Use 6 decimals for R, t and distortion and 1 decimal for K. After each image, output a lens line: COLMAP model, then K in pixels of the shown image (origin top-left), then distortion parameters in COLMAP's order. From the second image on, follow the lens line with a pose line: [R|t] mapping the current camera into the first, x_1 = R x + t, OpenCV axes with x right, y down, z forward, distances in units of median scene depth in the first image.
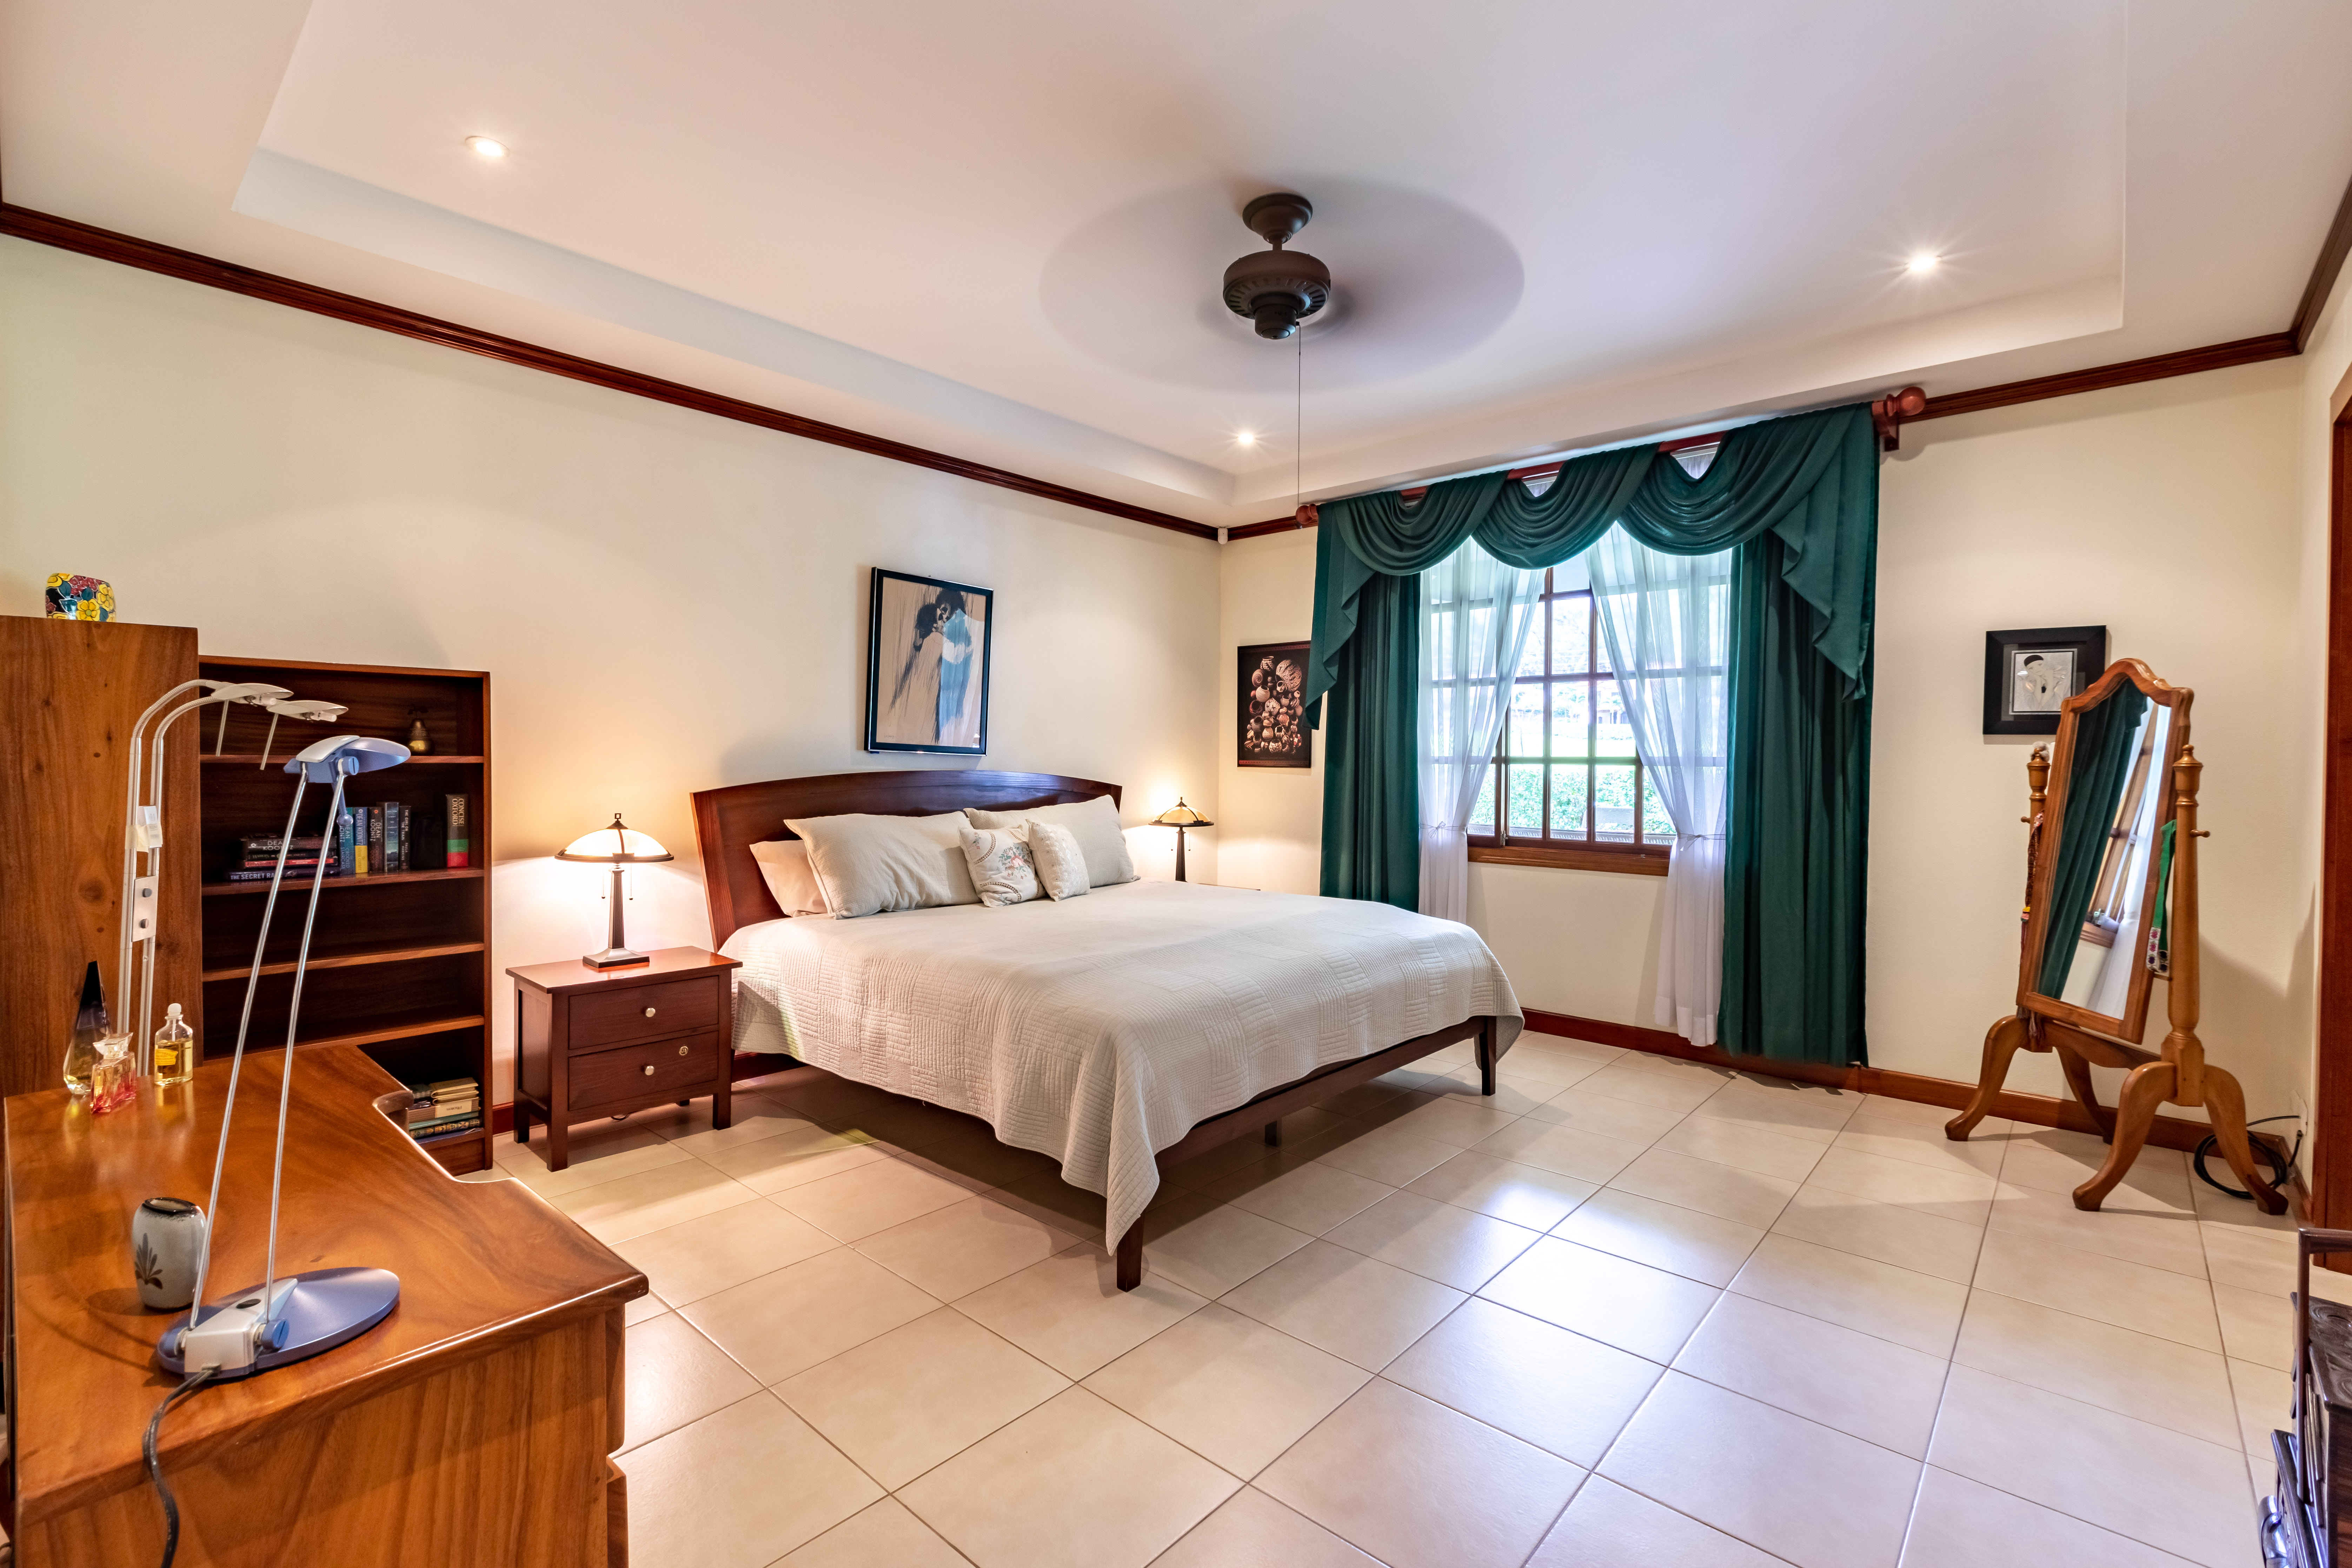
lens RADIAL K [[1043.3, 0, 1167.2], [0, 1043.3, 782.2], [0, 0, 1]] dist [-0.000471, 0.001238]
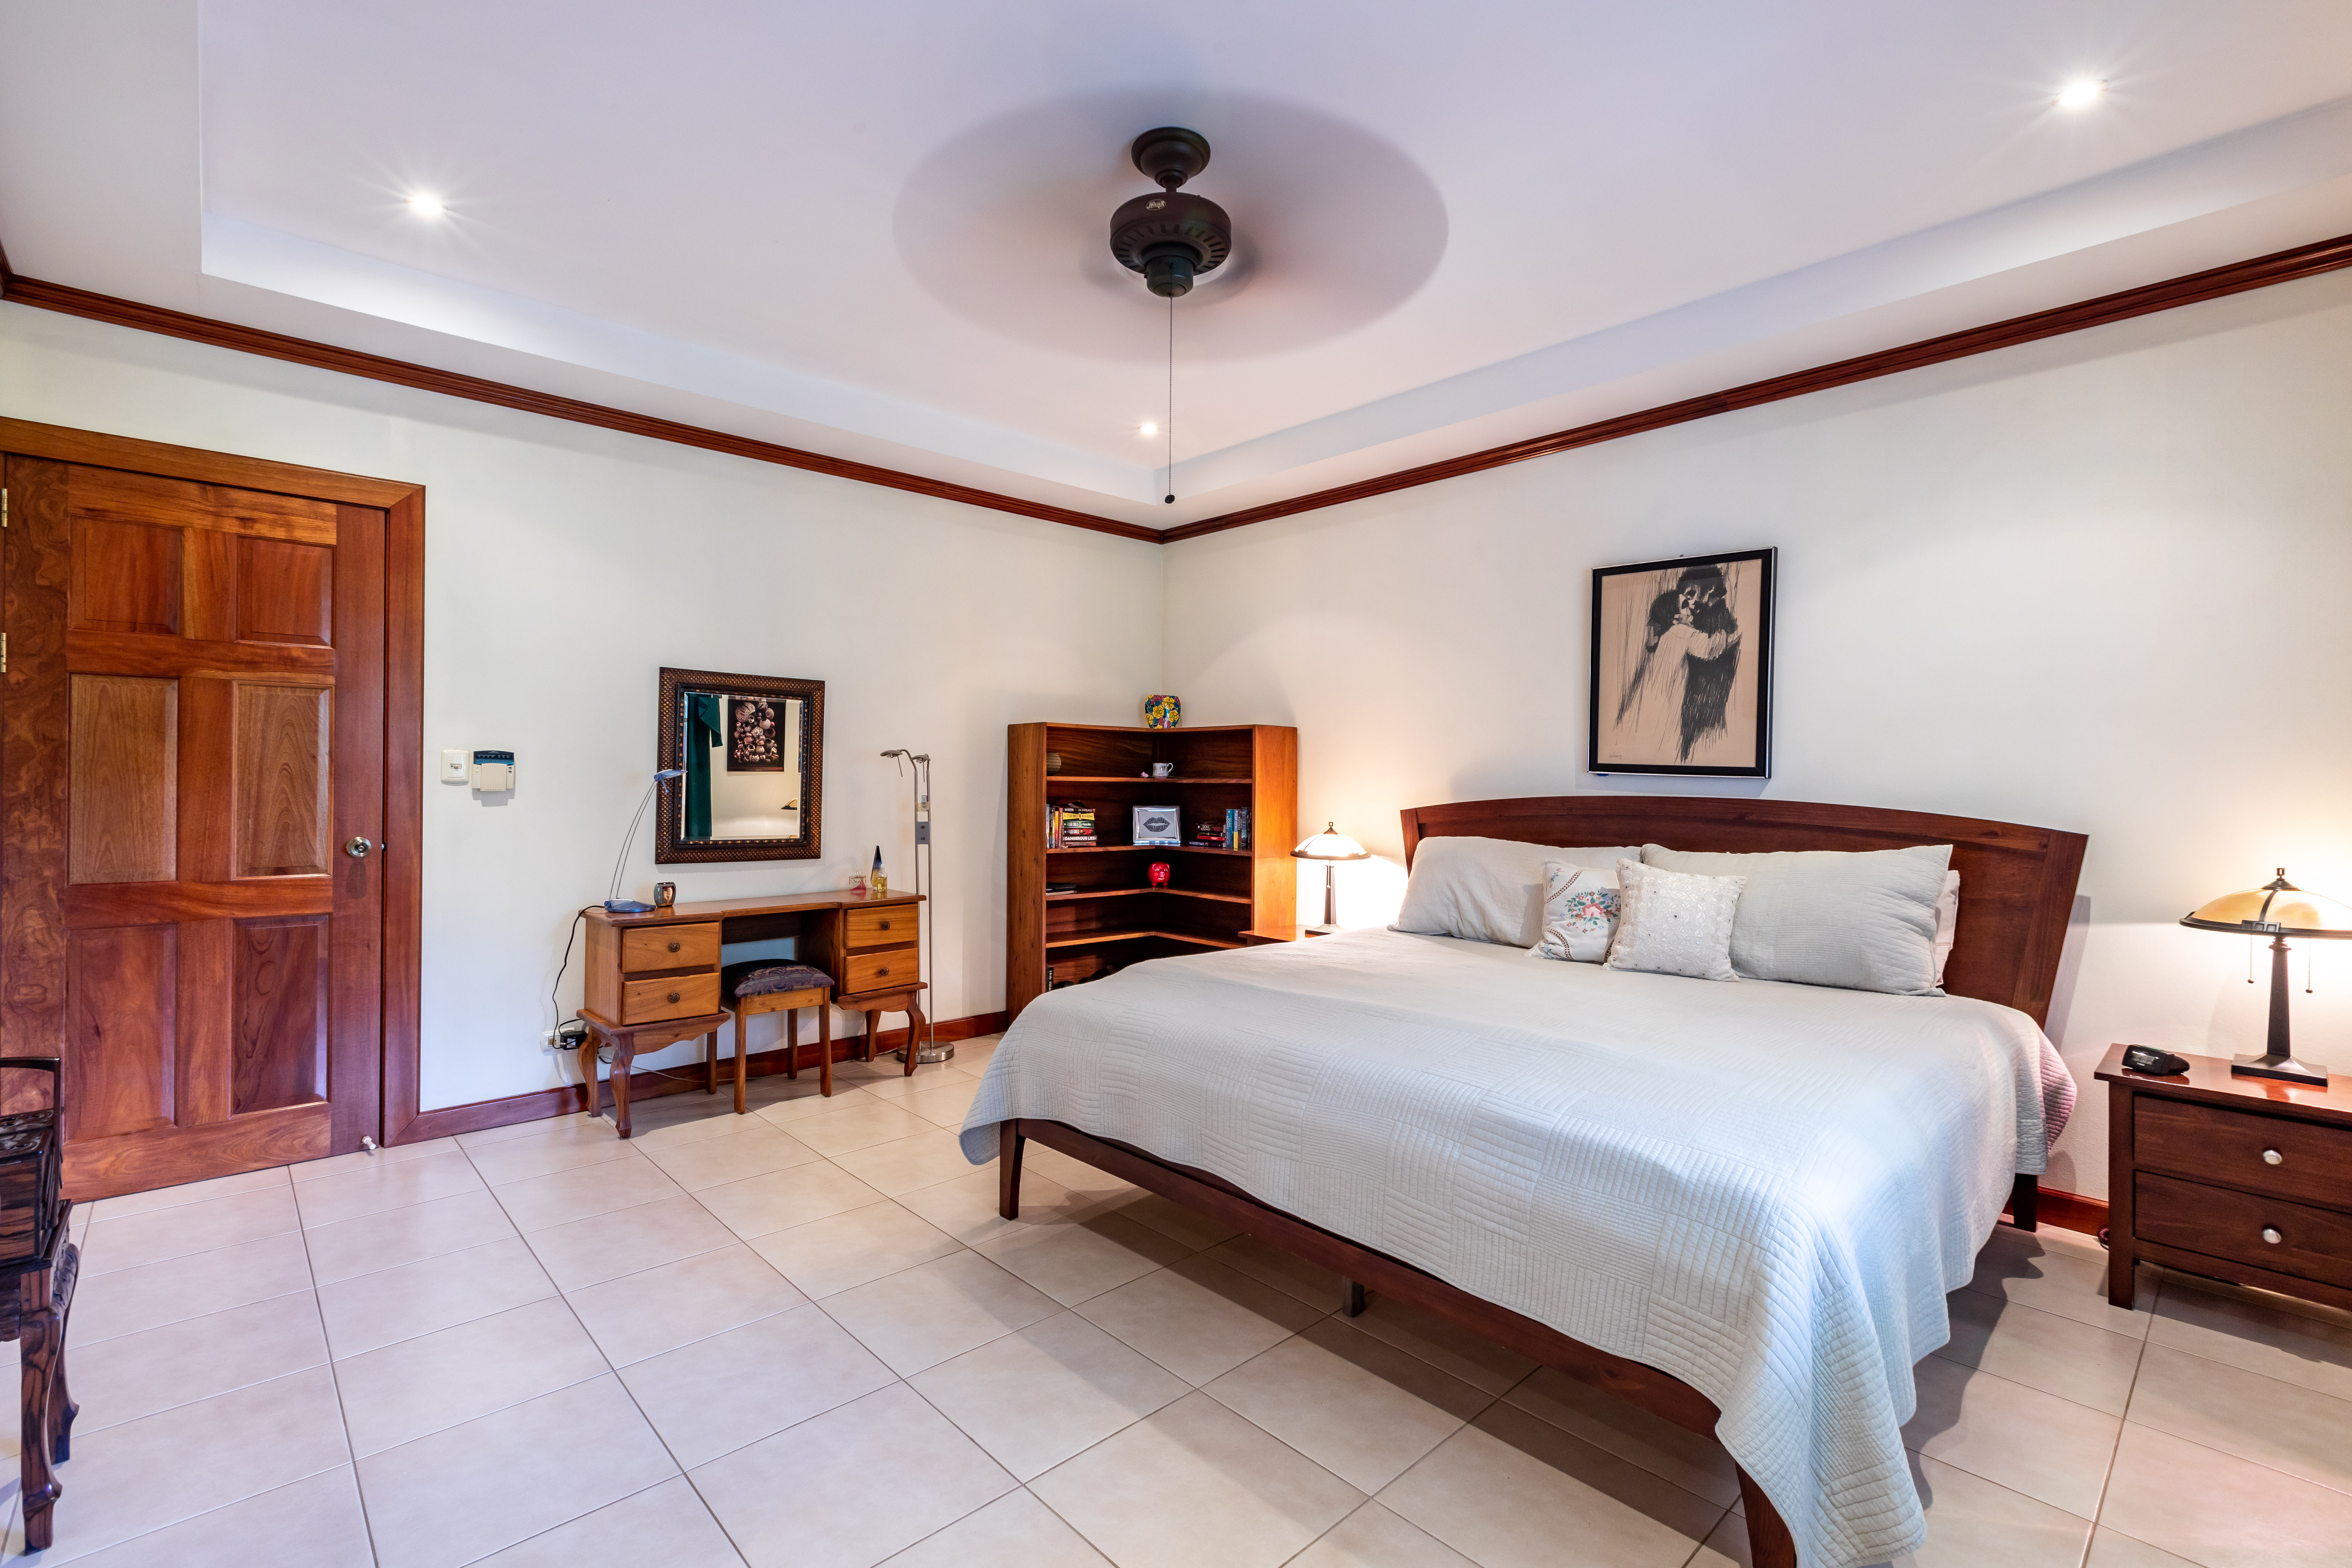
lens RADIAL K [[1043.3, 0, 1167.3], [0, 1043.3, 782.8], [0, 0, 1]] dist [-0.000471, 0.001238]
pose [[-0.084461, -0.004722, -0.996416, 0.623590], [-0.031703, 0.999495, -0.002049, -0.008088], [0.995922, 0.031417, -0.084568, 0.694759]]
